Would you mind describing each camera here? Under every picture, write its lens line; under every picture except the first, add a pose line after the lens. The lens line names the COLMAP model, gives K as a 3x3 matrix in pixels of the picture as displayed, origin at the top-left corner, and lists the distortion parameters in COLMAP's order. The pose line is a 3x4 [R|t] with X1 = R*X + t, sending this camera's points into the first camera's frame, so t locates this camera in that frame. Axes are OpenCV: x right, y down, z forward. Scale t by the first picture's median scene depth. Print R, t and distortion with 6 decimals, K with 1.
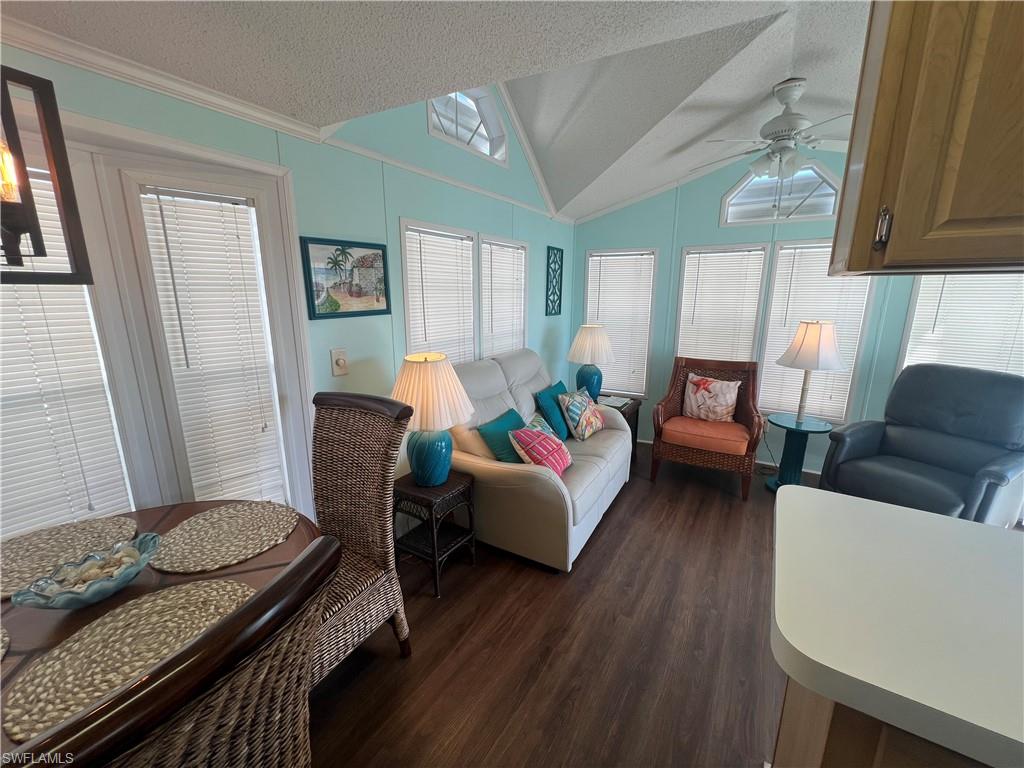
lens RADIAL K [[411.1, 0, 512.4], [0, 411.1, 382.8], [0, 0, 1]] dist [-0.002477, 0.000914]
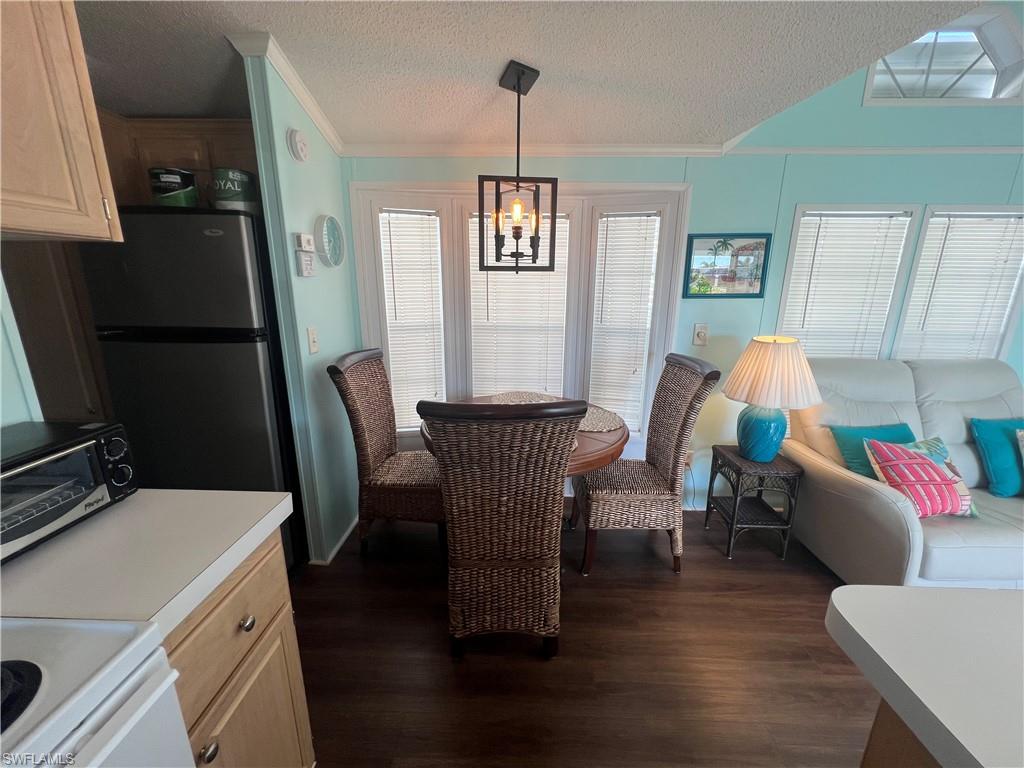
lens RADIAL K [[411.1, 0, 512.8], [0, 411.1, 382.8], [0, 0, 1]] dist [-0.002477, 0.000914]
pose [[0.513089, 0.214002, -0.831230, 0.266853], [-0.192466, 0.972445, 0.131556, 0.028235], [0.836479, 0.092484, 0.540139, -0.092970]]
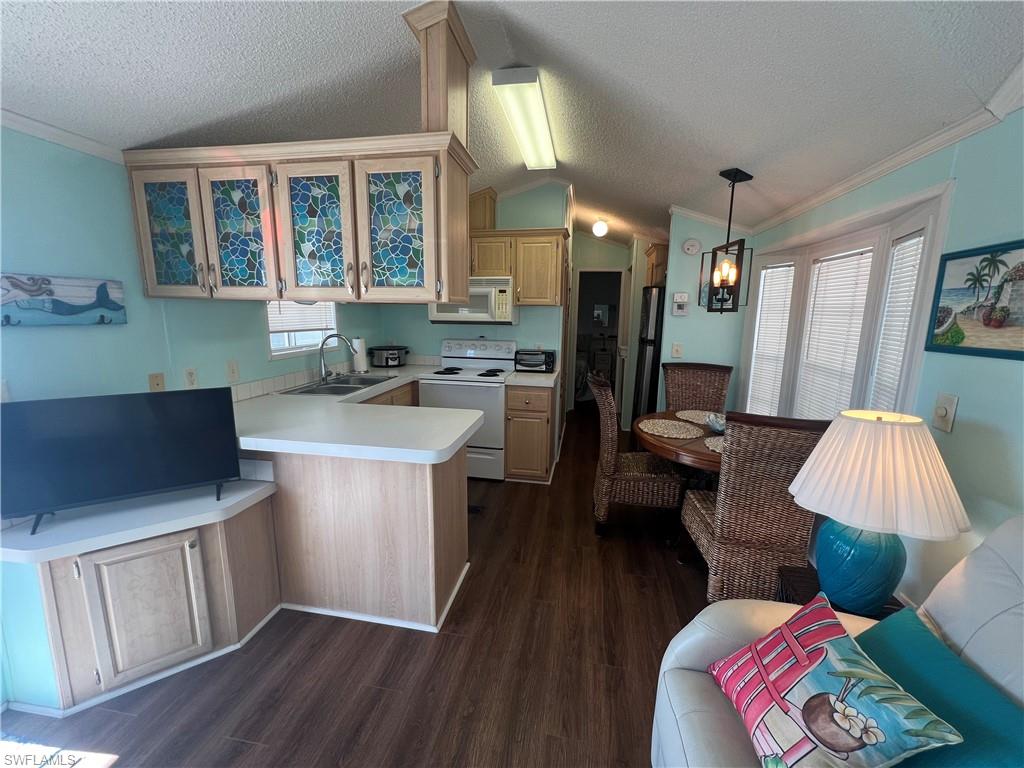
lens RADIAL K [[411.1, 0, 513.1], [0, 411.1, 381.2], [0, 0, 1]] dist [-0.002477, 0.000914]
pose [[-0.928841, 0.048320, -0.367315, 0.444722], [-0.095098, 0.927142, 0.362442, -0.230850], [0.358066, 0.371582, -0.856572, 1.037843]]
